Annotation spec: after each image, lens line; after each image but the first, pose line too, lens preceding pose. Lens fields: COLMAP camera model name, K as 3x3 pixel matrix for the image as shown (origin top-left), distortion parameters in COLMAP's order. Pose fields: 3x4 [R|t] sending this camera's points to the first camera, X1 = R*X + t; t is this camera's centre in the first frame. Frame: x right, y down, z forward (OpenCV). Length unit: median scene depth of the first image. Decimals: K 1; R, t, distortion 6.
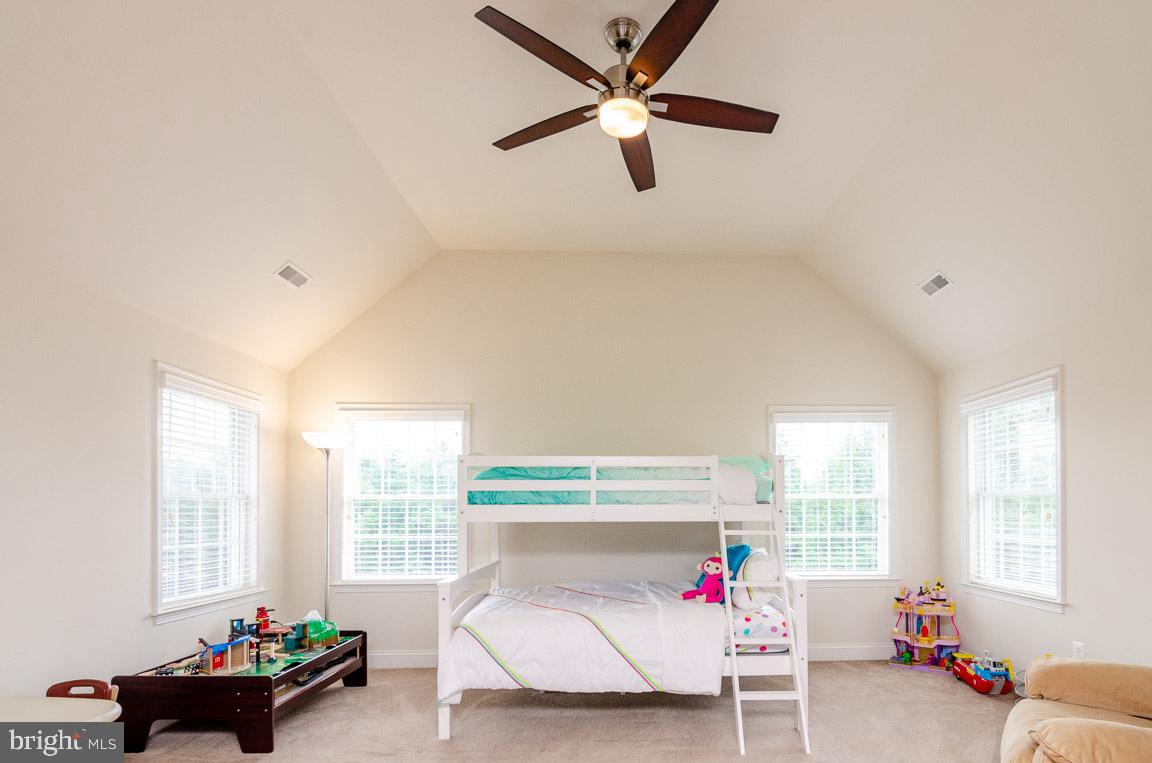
lens RADIAL K [[609.9, 0, 576.4], [0, 609.9, 506.1], [0, 0, 1]] dist [-0.019205, -0.000917]
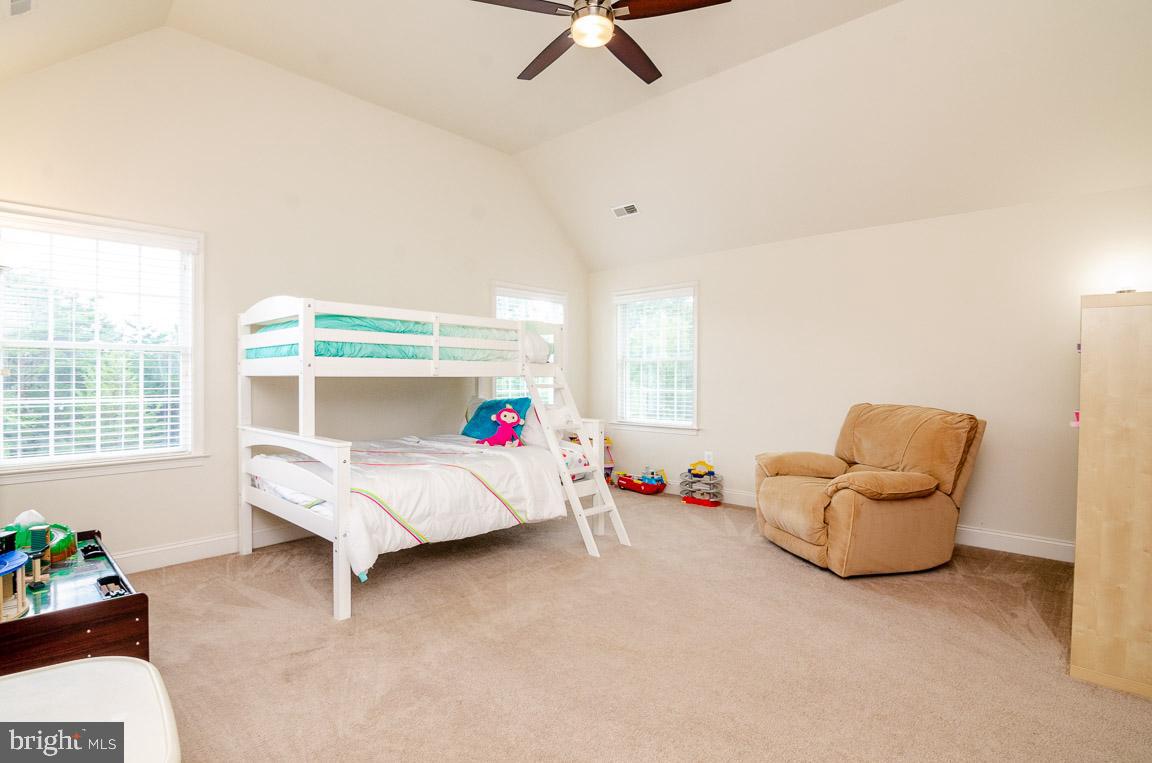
lens RADIAL K [[570.2, 0, 582.6], [0, 570.2, 381.9], [0, 0, 1]] dist [-0.002246, -0.000524]
pose [[0.703240, -0.001983, 0.710949, -0.479465], [-0.007728, 0.999916, 0.010433, 0.022715], [-0.710910, -0.012831, 0.703166, 0.149484]]
